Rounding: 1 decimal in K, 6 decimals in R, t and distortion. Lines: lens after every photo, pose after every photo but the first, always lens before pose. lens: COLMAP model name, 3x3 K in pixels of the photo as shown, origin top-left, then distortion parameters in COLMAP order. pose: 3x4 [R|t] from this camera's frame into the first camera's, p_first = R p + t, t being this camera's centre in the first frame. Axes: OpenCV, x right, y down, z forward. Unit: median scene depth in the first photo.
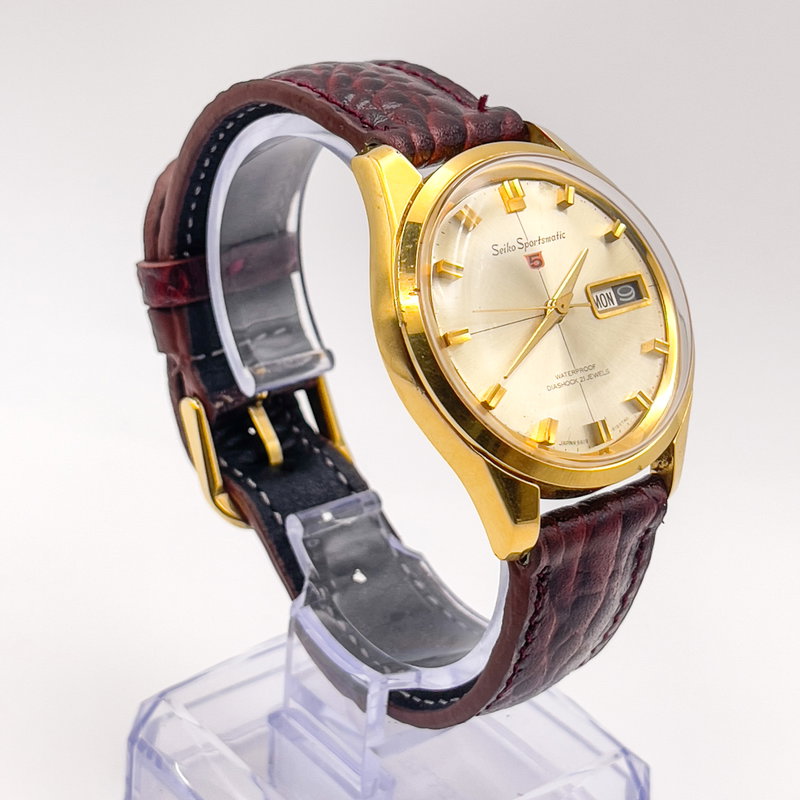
lens RADIAL K [[2181.4, 0, 397.6], [0, 2181.4, 404.2], [0, 0, 1]] dist [0.538302, 0.000000]
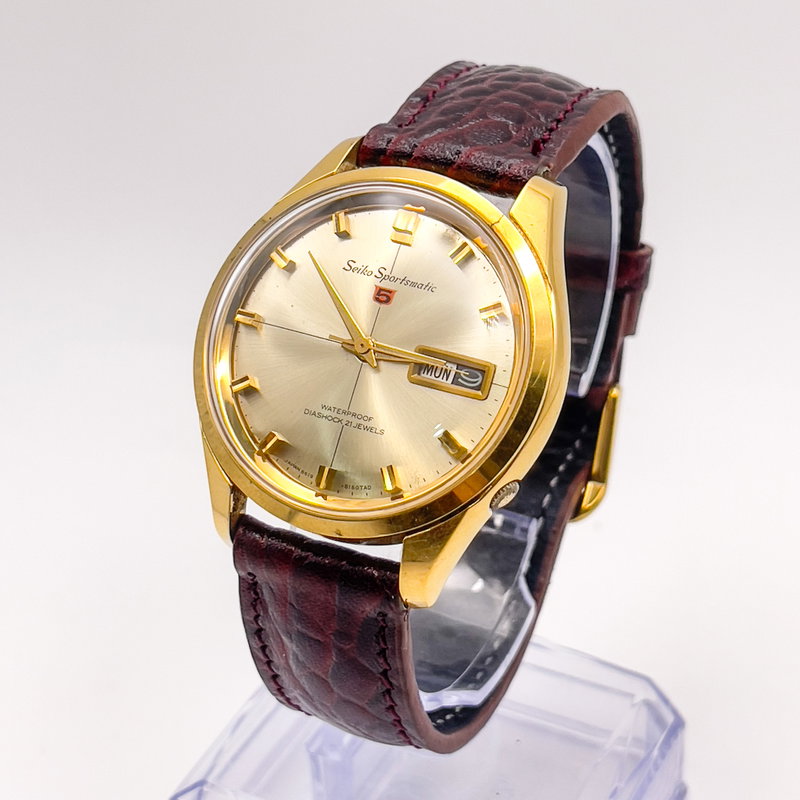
lens RADIAL K [[2181.4, 0, 398.4], [0, 2181.4, 400.3], [0, 0, 1]] dist [0.538302, 0.000000]
pose [[0.428392, 0.404059, -0.808218, 0.830911], [-0.387458, 0.890188, 0.239668, -0.248598], [0.816306, 0.210479, 0.537906, 0.486430]]
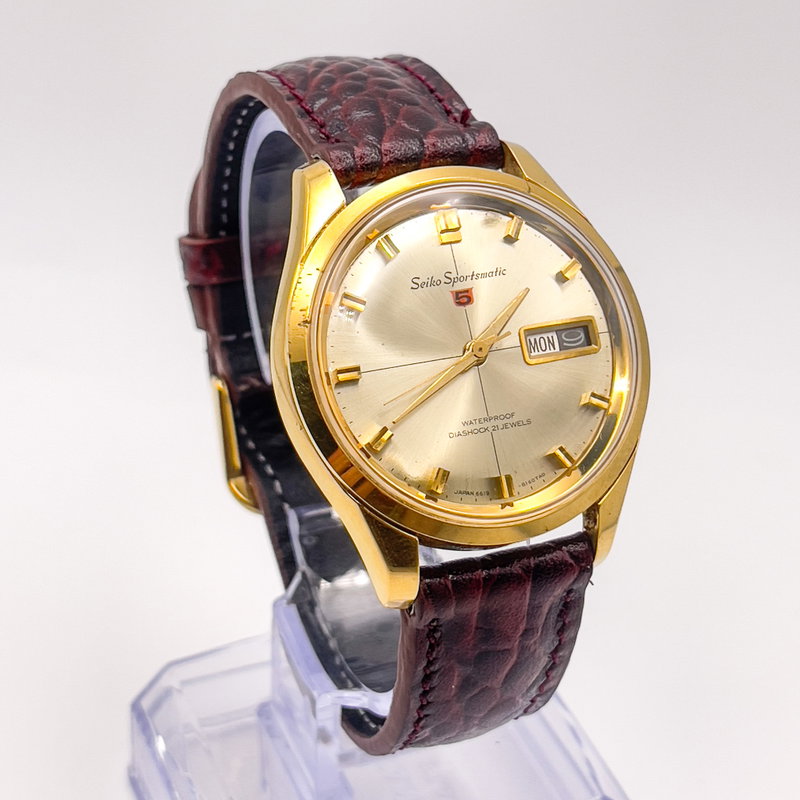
lens RADIAL K [[2181.4, 0, 401.2], [0, 2181.4, 397.4], [0, 0, 1]] dist [0.538302, 0.000000]
pose [[0.954241, 0.116511, -0.275406, 0.293493], [-0.097405, 0.991852, 0.082109, -0.094673], [0.282729, -0.051526, 0.957815, 0.083818]]
